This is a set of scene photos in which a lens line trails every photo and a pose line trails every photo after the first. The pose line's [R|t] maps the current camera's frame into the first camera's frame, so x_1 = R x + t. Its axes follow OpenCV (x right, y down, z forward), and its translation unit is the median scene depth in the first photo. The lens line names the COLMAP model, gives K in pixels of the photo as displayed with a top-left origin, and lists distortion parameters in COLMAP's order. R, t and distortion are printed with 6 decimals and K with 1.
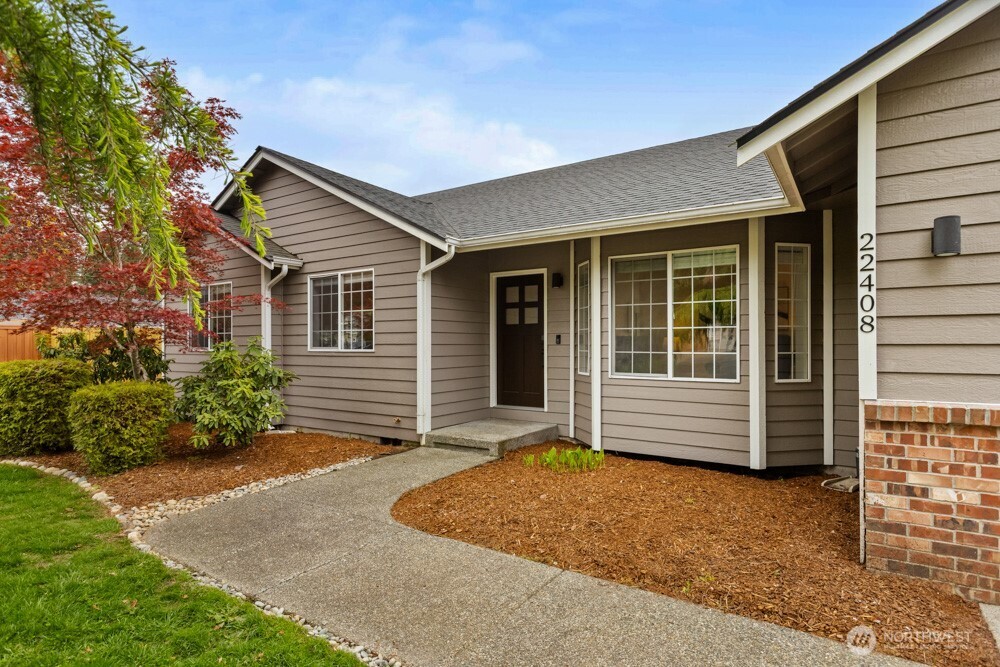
lens RADIAL K [[537.5, 0, 478.2], [0, 537.5, 334.7], [0, 0, 1]] dist [-0.012966, 0.002662]
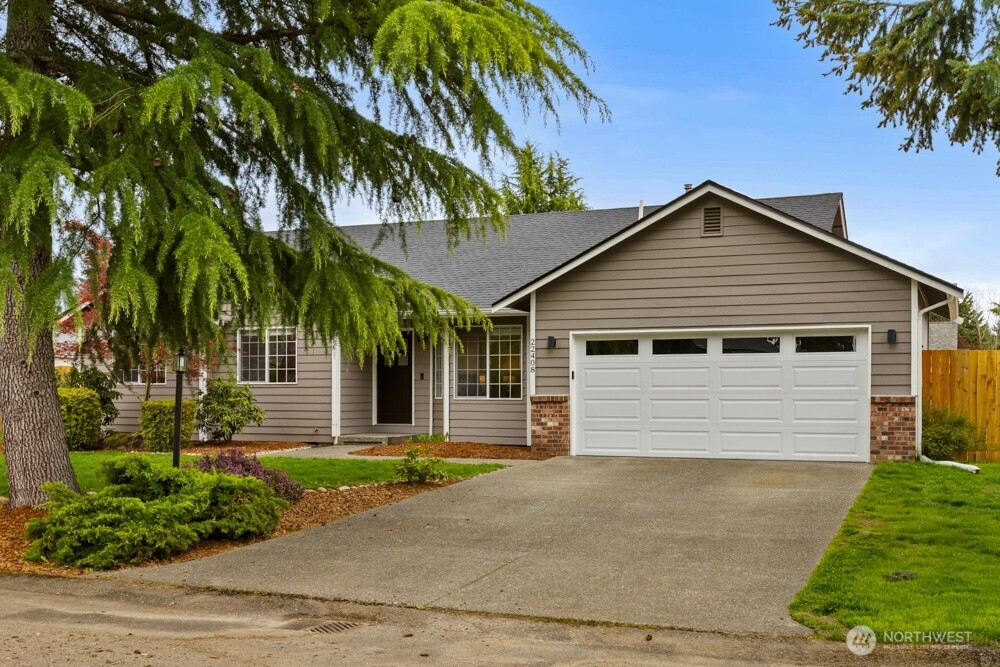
lens RADIAL K [[1013.4, 0, 500.4], [0, 1013.4, 334.5], [0, 0, 1]] dist [-0.008065, 0.000000]
pose [[0.967731, 0.016905, 0.251417, -0.402607], [-0.006920, 0.999154, -0.040546, 0.006155], [-0.251890, 0.037498, 0.967029, -2.048043]]
